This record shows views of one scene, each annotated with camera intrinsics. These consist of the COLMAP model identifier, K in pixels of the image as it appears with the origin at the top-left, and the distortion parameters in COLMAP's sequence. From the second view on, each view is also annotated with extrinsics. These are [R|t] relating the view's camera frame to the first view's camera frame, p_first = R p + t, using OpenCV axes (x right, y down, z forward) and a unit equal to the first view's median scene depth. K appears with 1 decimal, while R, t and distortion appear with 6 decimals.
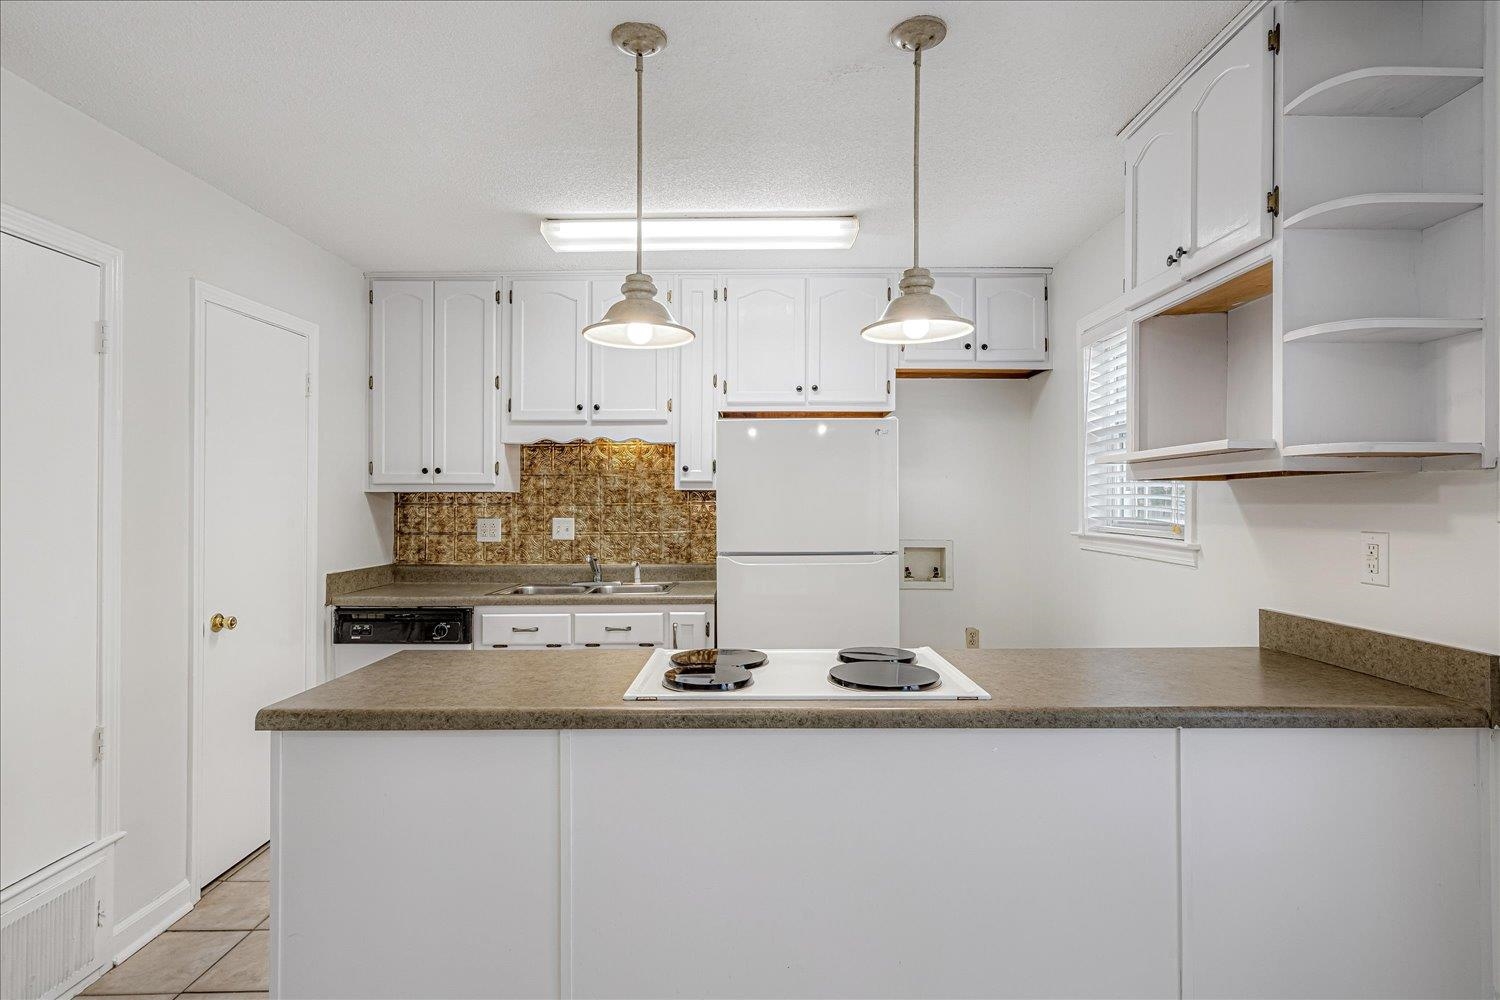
lens RADIAL K [[767.2, 0, 745.7], [0, 767.2, 502.0], [0, 0, 1]] dist [0.002946, 0.004313]
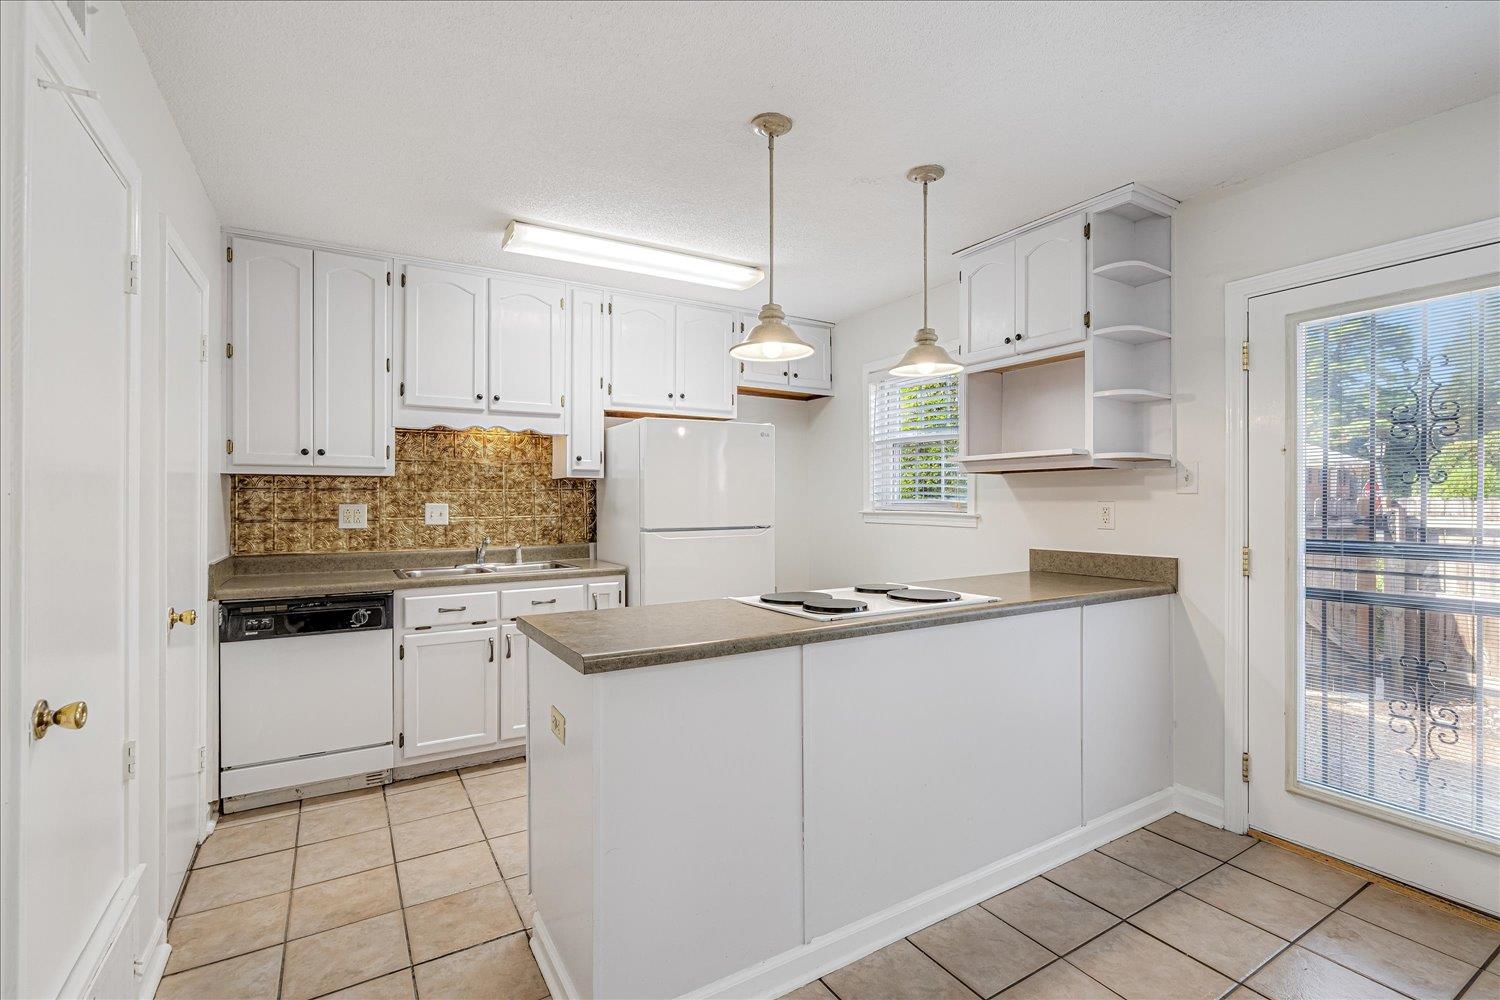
lens RADIAL K [[683.5, 0, 743.8], [0, 683.5, 502.4], [0, 0, 1]] dist [-0.003067, 0.000171]
pose [[0.856822, -0.001202, 0.515612, -0.386649], [-0.000379, 0.999996, 0.002960, 0.018065], [-0.515613, -0.002732, 0.856817, 0.013643]]
